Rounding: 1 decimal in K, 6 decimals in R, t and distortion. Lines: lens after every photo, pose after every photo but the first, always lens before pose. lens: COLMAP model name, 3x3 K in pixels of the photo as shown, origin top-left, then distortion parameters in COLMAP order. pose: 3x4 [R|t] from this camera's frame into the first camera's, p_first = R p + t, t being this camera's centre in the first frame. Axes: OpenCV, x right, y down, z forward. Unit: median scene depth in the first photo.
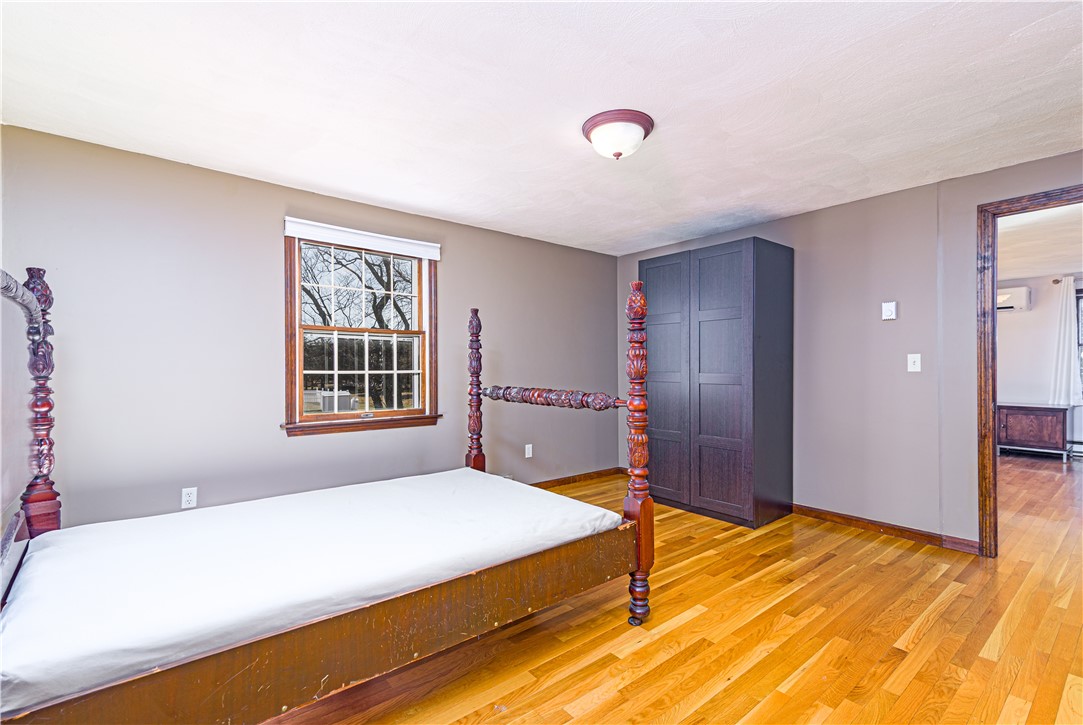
lens RADIAL K [[494.2, 0, 544.5], [0, 494.2, 362.8], [0, 0, 1]] dist [0.018594, -0.000593]
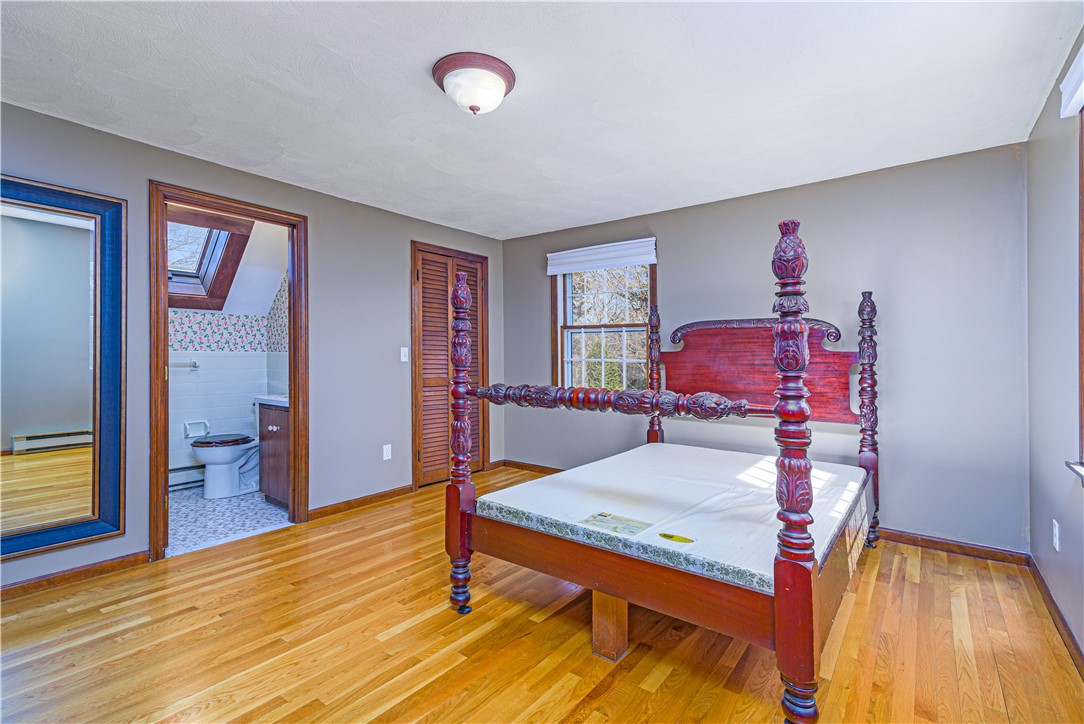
lens RADIAL K [[494.7, 0, 545.0], [0, 494.7, 362.3], [0, 0, 1]] dist [0.018594, -0.000593]
pose [[-0.976457, 0.000825, -0.215711, 0.164964], [0.000412, 0.999998, 0.001956, 0.013276], [0.215712, 0.001821, -0.976455, 1.394644]]
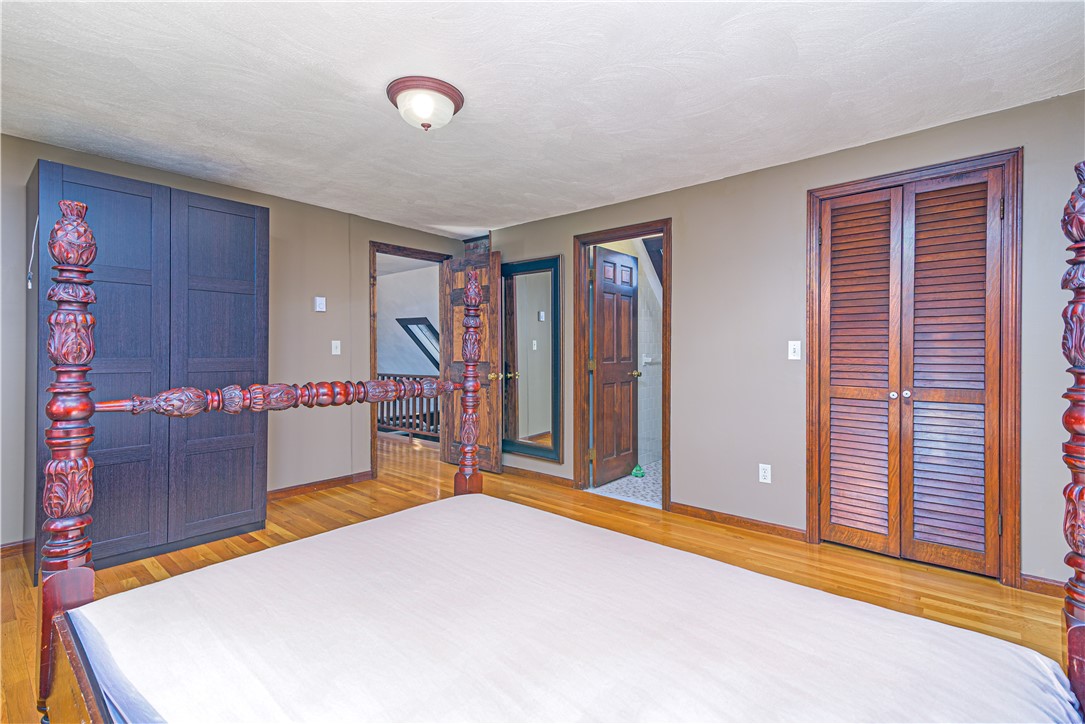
lens RADIAL K [[489.1, 0, 547.0], [0, 489.1, 350.5], [0, 0, 1]] dist [0.020322, -0.000083]
pose [[-0.169793, 0.001978, 0.985478, -0.601150], [-0.011365, 0.999928, -0.003965, 0.006073], [-0.985414, -0.011873, -0.169759, 0.693248]]
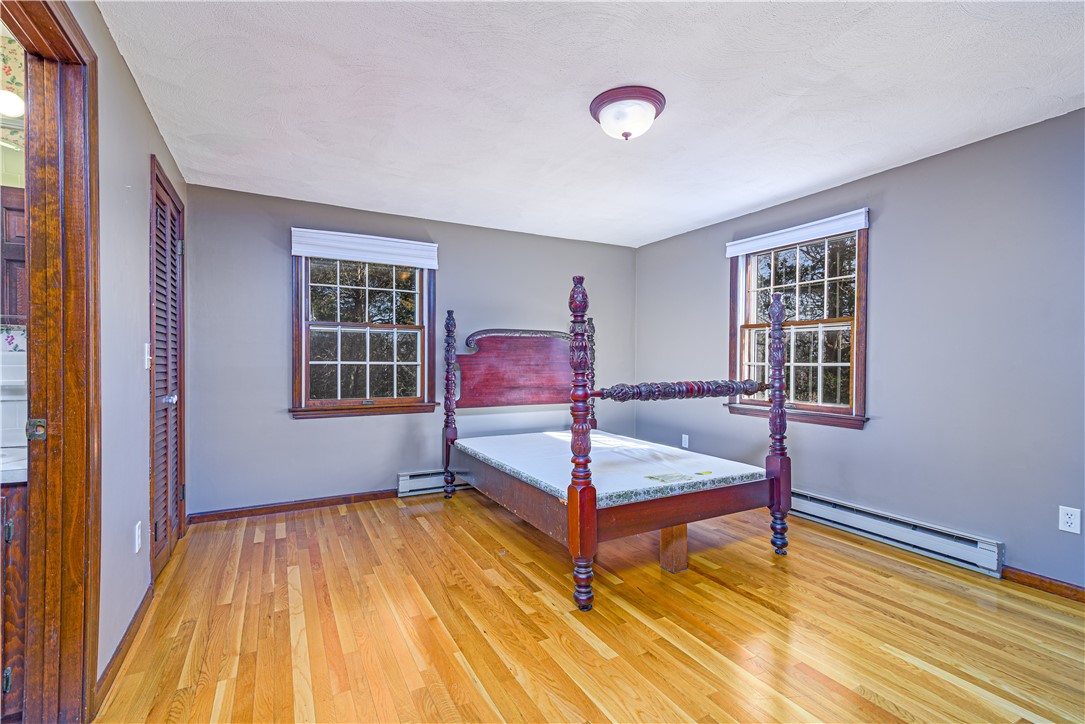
lens RADIAL K [[495.1, 0, 545.5], [0, 495.1, 362.3], [0, 0, 1]] dist [0.018594, -0.000593]
pose [[-0.195946, 0.006830, -0.980591, 0.832664], [0.008388, 0.999951, 0.005288, 0.005539], [0.980579, -0.007189, -0.195993, 0.778826]]
